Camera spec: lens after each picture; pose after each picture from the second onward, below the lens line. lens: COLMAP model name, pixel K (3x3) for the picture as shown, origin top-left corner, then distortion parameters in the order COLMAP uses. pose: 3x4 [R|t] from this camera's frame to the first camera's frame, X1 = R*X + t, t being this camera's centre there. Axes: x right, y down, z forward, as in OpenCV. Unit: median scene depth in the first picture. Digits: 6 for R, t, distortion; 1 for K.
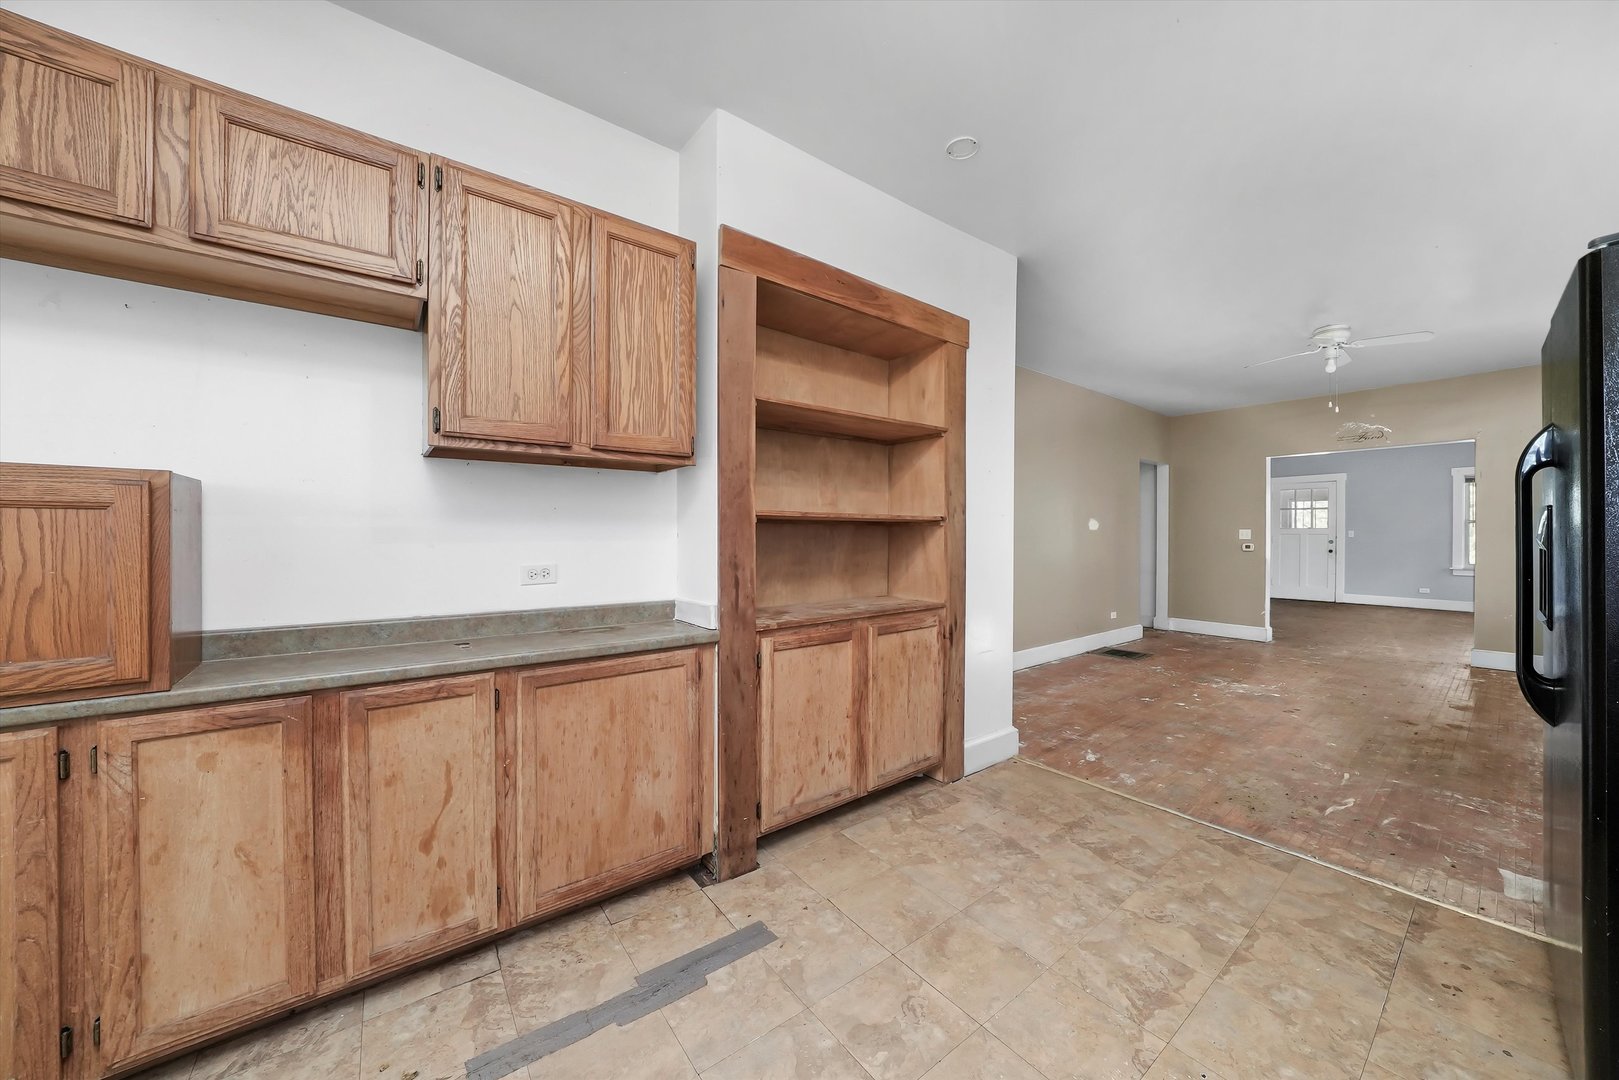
lens RADIAL K [[568.5, 0, 814.1], [0, 568.5, 536.2], [0, 0, 1]] dist [-0.021174, 0.002335]
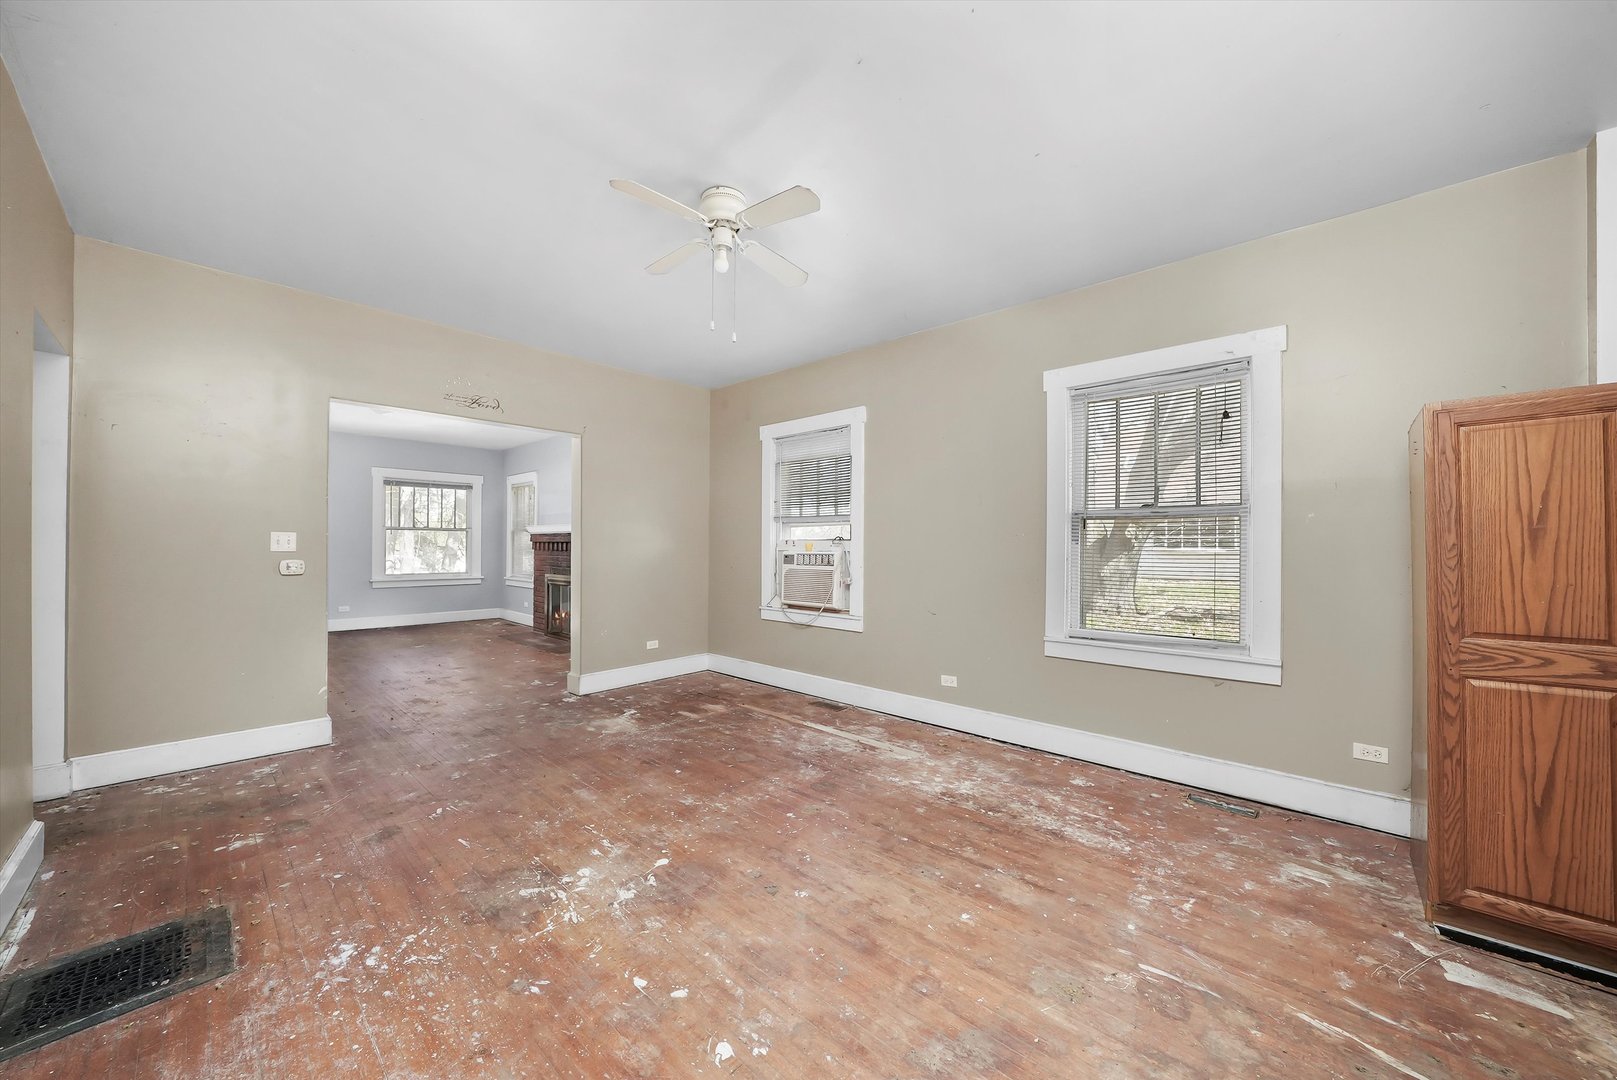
lens RADIAL K [[567.8, 0, 803.1], [0, 567.8, 549.0], [0, 0, 1]] dist [-0.021174, 0.002335]
pose [[-0.168518, -0.009341, 0.985654, 0.553739], [-0.004980, 0.999950, 0.008625, -0.002231], [-0.985686, -0.003455, -0.168556, 1.740501]]
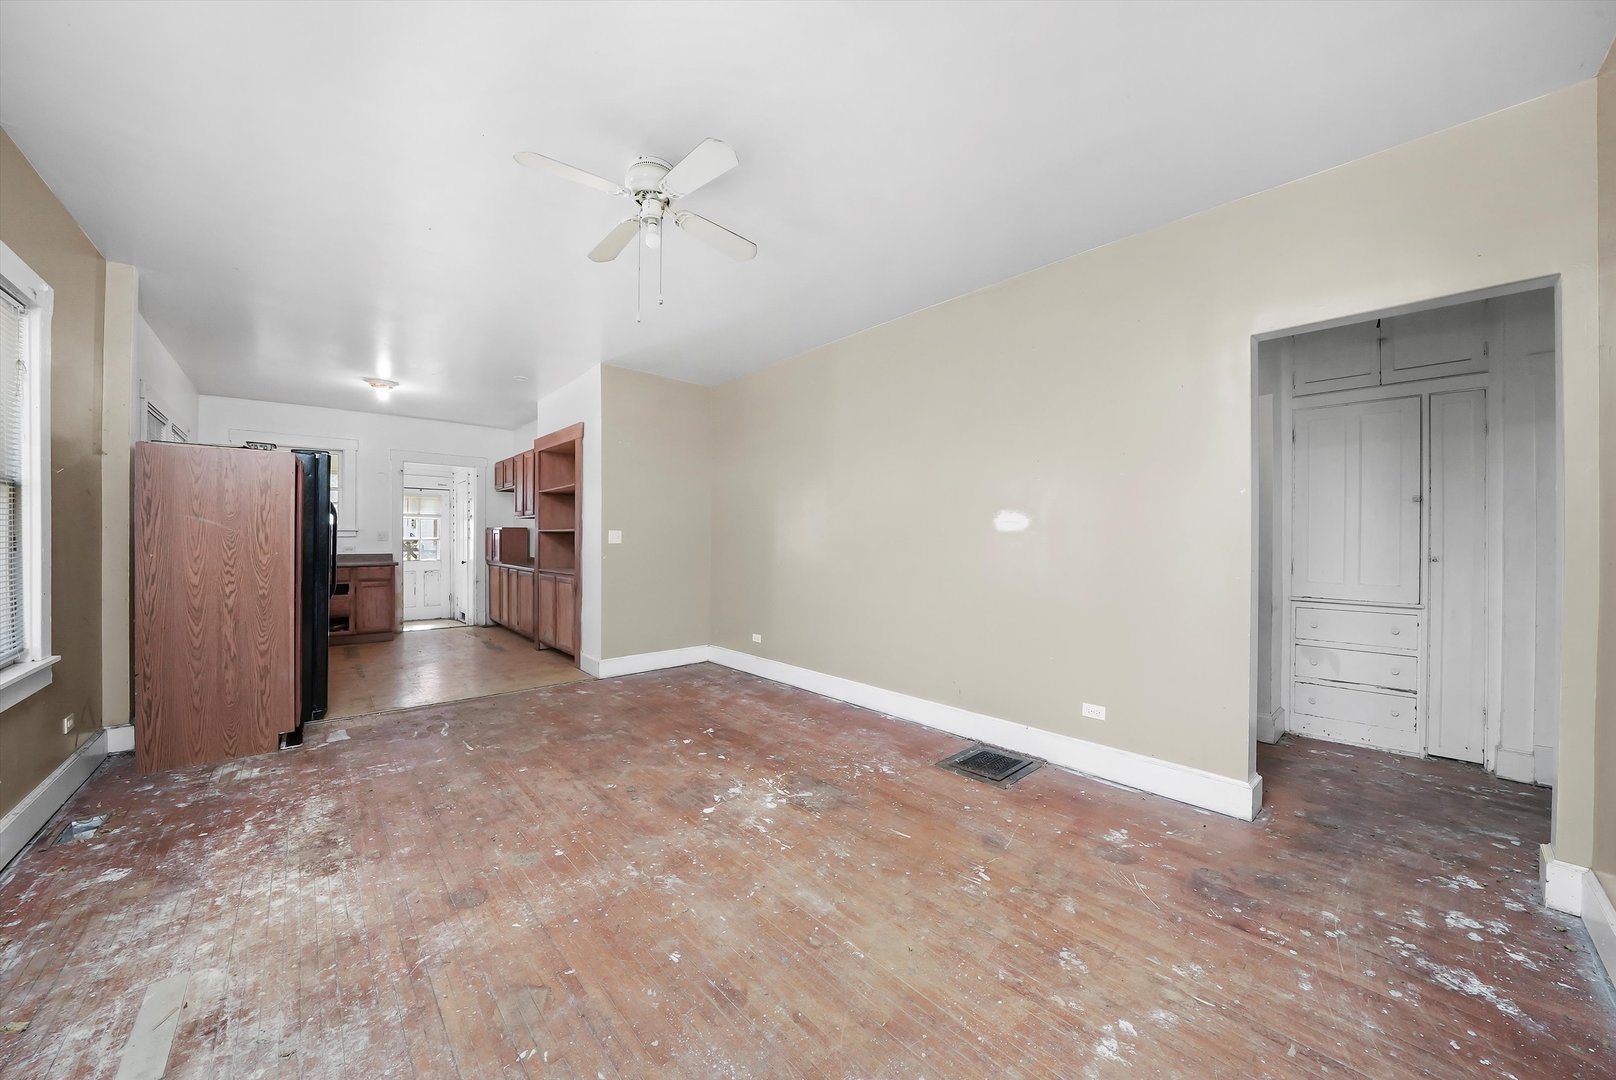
lens RADIAL K [[567.4, 0, 792.7], [0, 567.4, 536.9], [0, 0, 1]] dist [-0.021174, 0.002335]
pose [[0.055511, -0.005277, -0.998444, 2.561592], [-0.006366, 0.999964, -0.005639, 0.004933], [0.998438, 0.006670, 0.055475, 1.905730]]
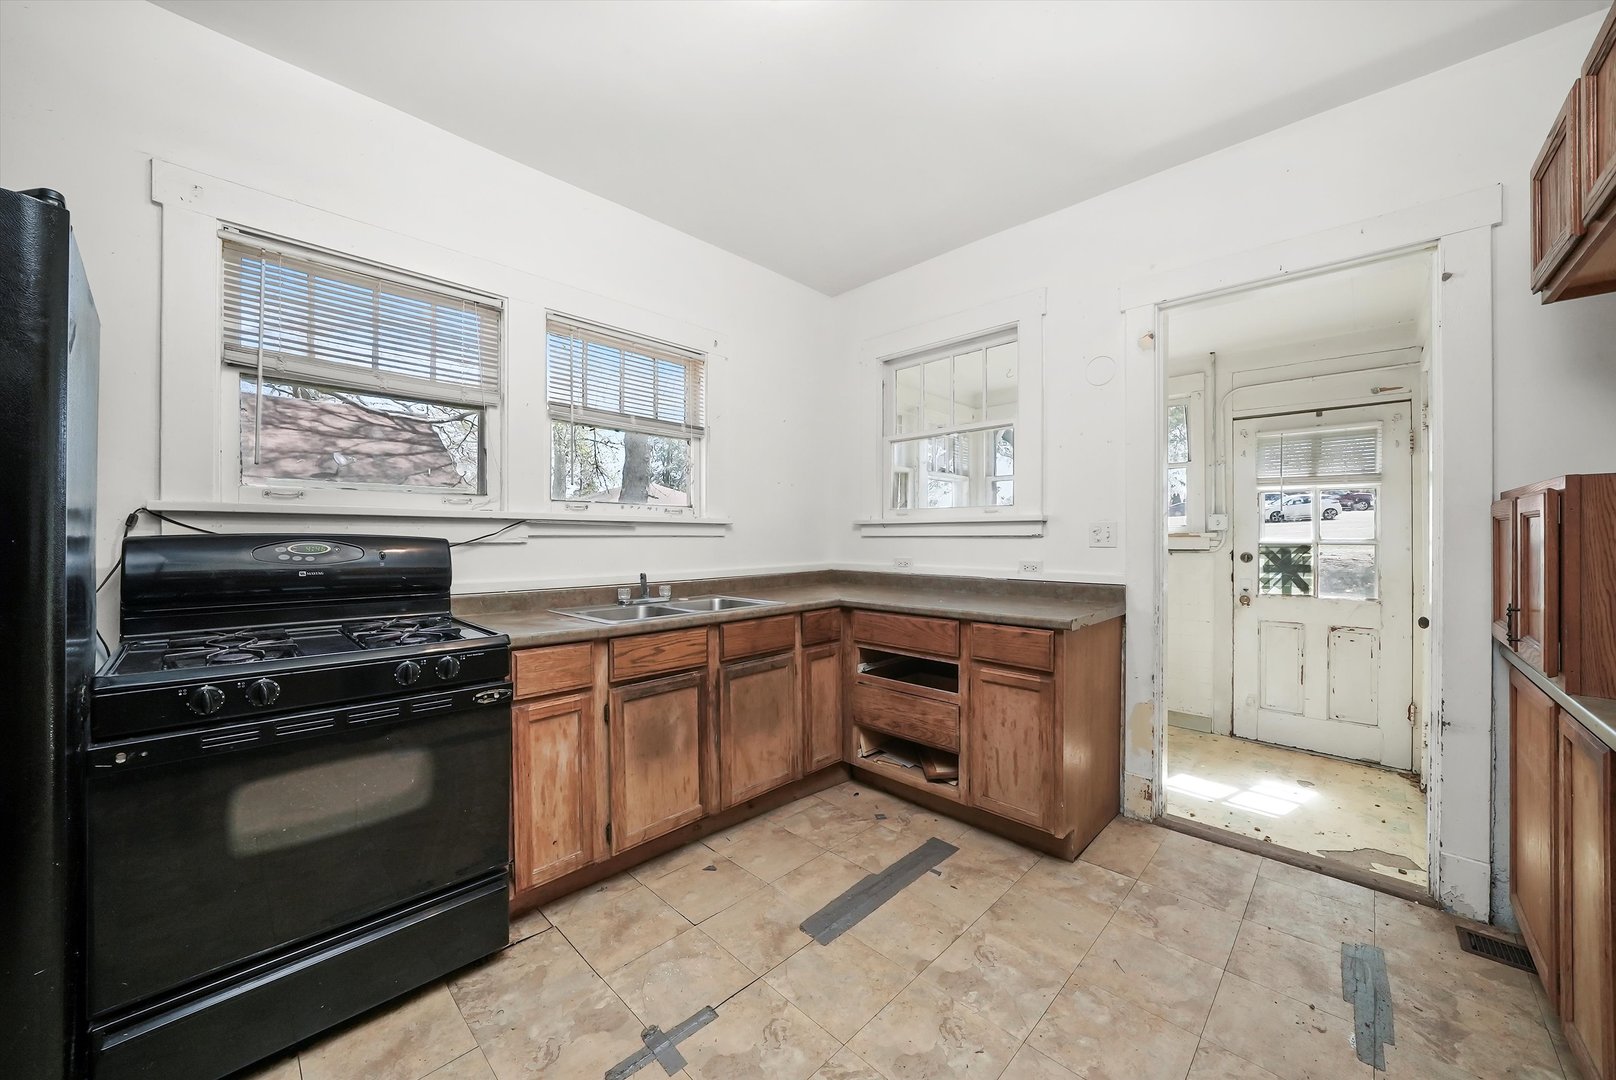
lens RADIAL K [[595.2, 0, 815.2], [0, 595.2, 530.2], [0, 0, 1]] dist [-0.015736, -0.000034]
pose [[-0.988097, -0.007934, -0.153628, 0.192457], [-0.007956, 0.999968, -0.000470, -0.006620], [0.153627, 0.000758, -0.988129, 0.935792]]
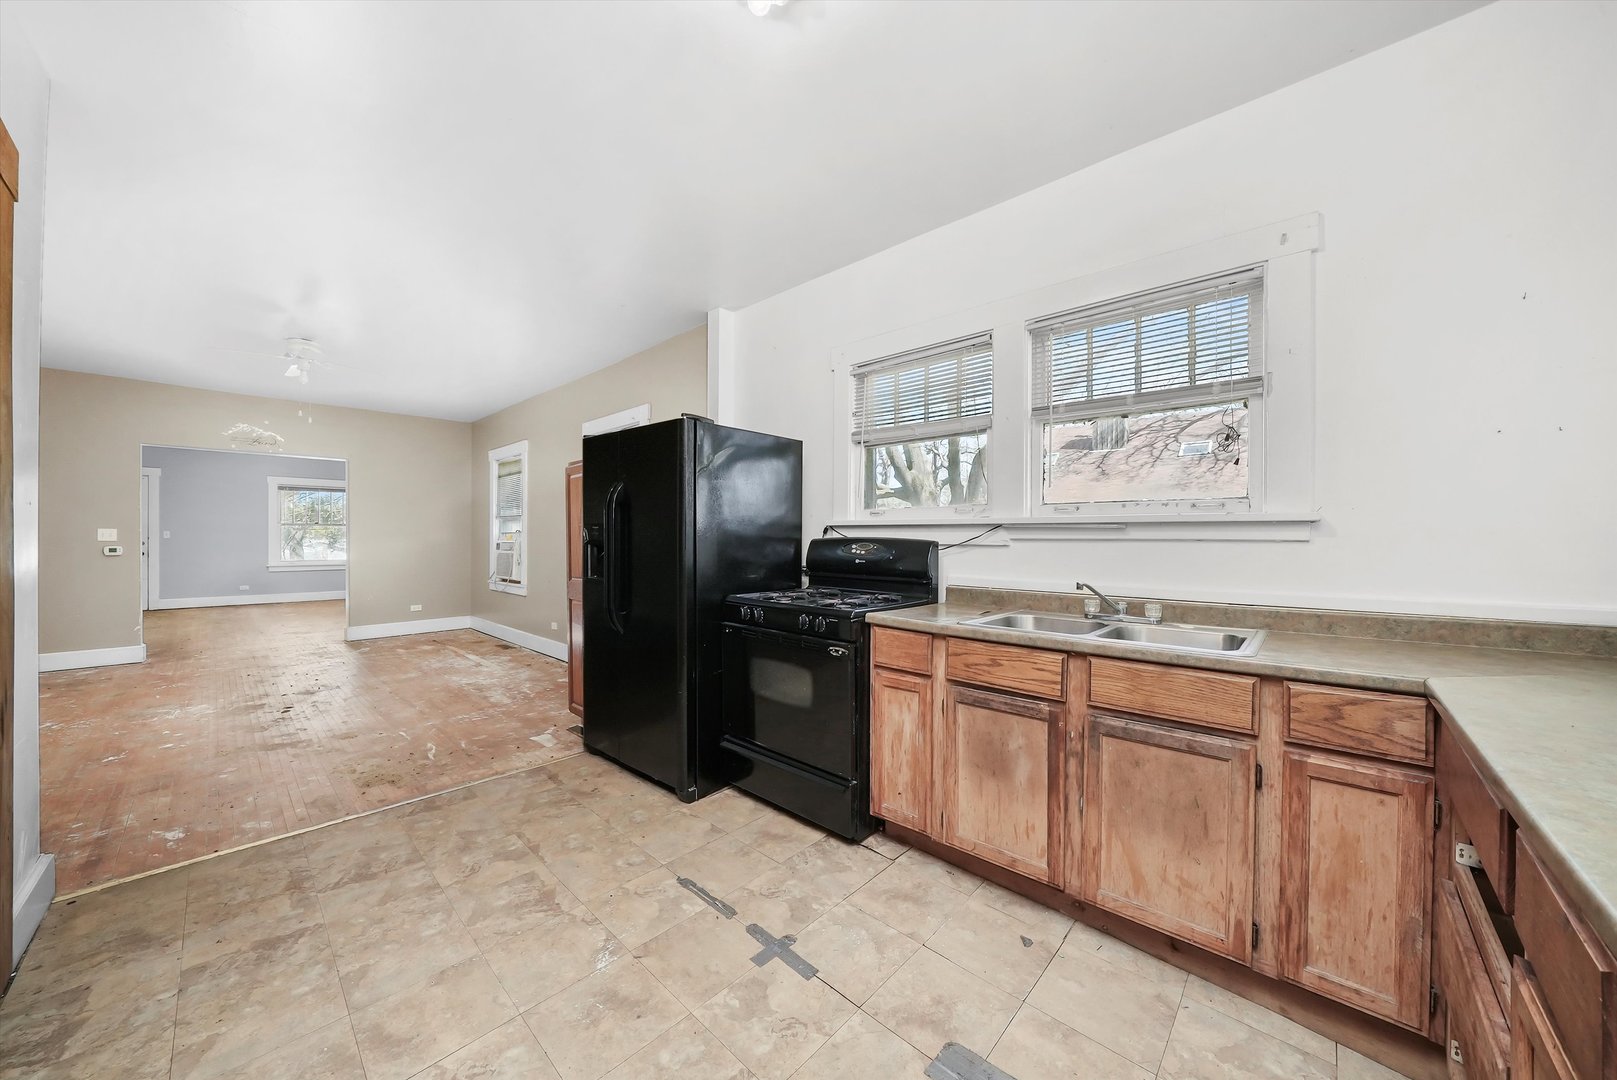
lens RADIAL K [[567.8, 0, 809.1], [0, 567.8, 538.3], [0, 0, 1]] dist [-0.021174, 0.002335]
pose [[-0.158214, -0.007218, 0.987378, -0.469892], [0.002973, 0.999965, 0.007787, -0.003789], [-0.987400, 0.004168, -0.158187, 0.376739]]
